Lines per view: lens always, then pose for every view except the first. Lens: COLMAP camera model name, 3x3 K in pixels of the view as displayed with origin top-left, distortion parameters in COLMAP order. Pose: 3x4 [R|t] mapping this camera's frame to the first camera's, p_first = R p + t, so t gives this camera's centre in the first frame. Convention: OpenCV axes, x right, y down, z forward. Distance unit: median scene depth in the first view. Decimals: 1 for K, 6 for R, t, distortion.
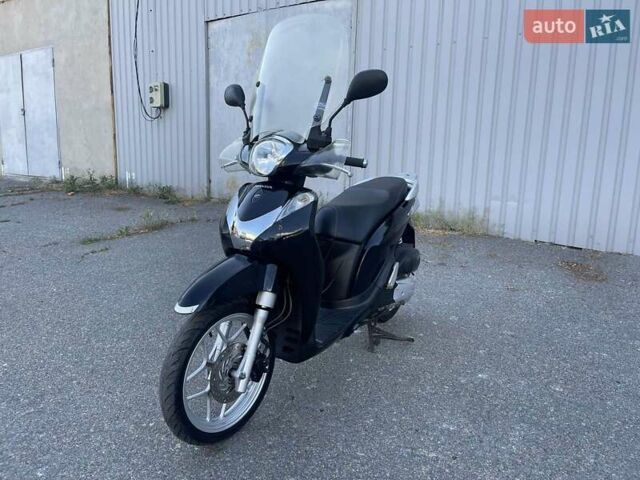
lens RADIAL K [[482.4, 0, 319.4], [0, 482.4, 243.6], [0, 0, 1]] dist [0.082679, -0.107965]
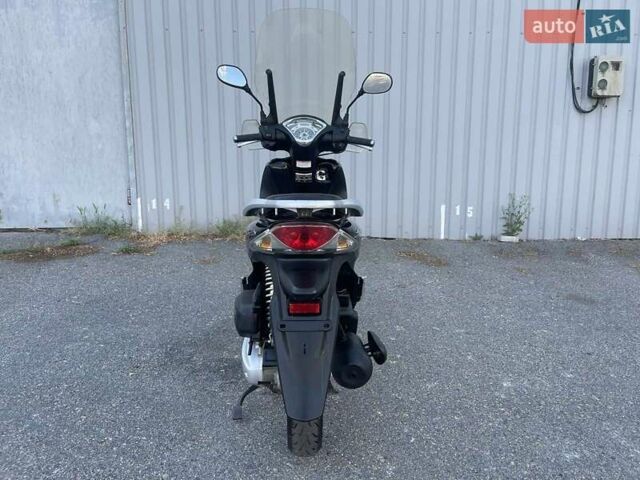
lens RADIAL K [[482.4, 0, 319.4], [0, 482.4, 243.6], [0, 0, 1]] dist [0.082679, -0.107965]
pose [[0.805346, -0.119757, 0.580582, -0.432862], [0.127235, 0.991477, 0.028021, -0.058125], [-0.578989, 0.051304, 0.813719, 0.428327]]
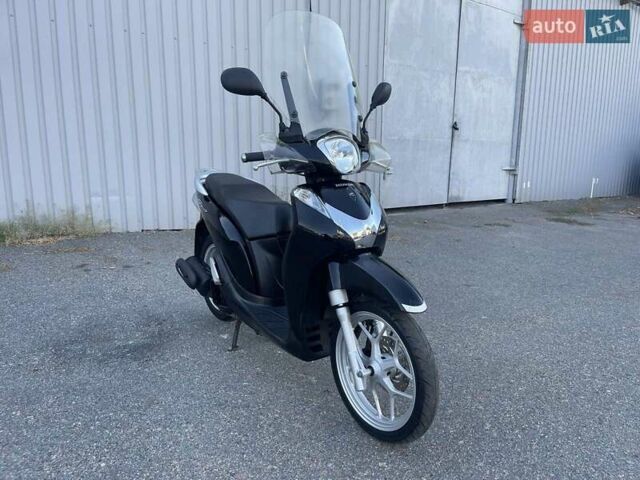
lens RADIAL K [[480.6, 0, 320.0], [0, 480.6, 240.0], [0, 0, 1]] dist [0.087070, -0.111402]
pose [[0.338570, -0.182206, 0.923131, -0.826200], [0.174122, 0.976260, 0.128831, -0.109679], [-0.924690, 0.117119, 0.362259, 0.535846]]
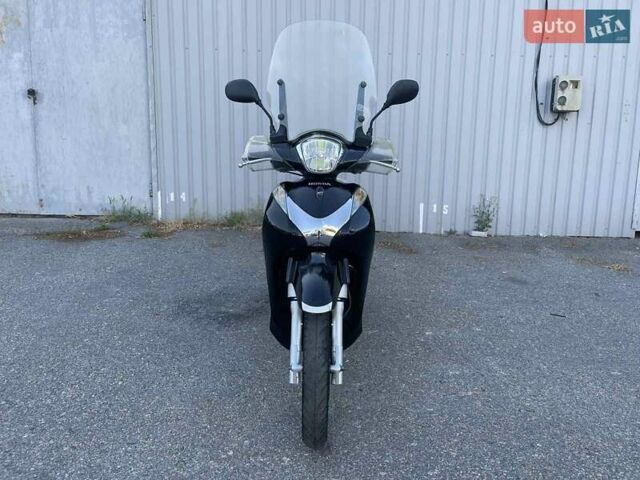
lens RADIAL K [[480.6, 0, 320.0], [0, 480.6, 240.0], [0, 0, 1]] dist [0.087070, -0.111402]
pose [[0.824246, -0.097266, 0.557816, -0.533433], [0.103856, 0.994393, 0.019931, -0.015551], [-0.556627, 0.041505, 0.829725, 0.120774]]
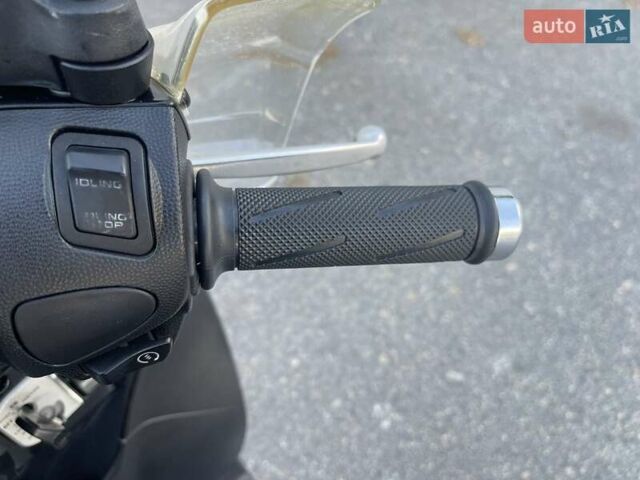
lens RADIAL K [[480.6, 0, 320.0], [0, 480.6, 240.0], [0, 0, 1]] dist [0.087070, -0.111402]
pose [[0.420132, -0.731618, 0.536866, 0.190663], [0.174408, 0.645682, 0.743422, -0.280565], [-0.890545, -0.218702, 0.398872, 1.151054]]
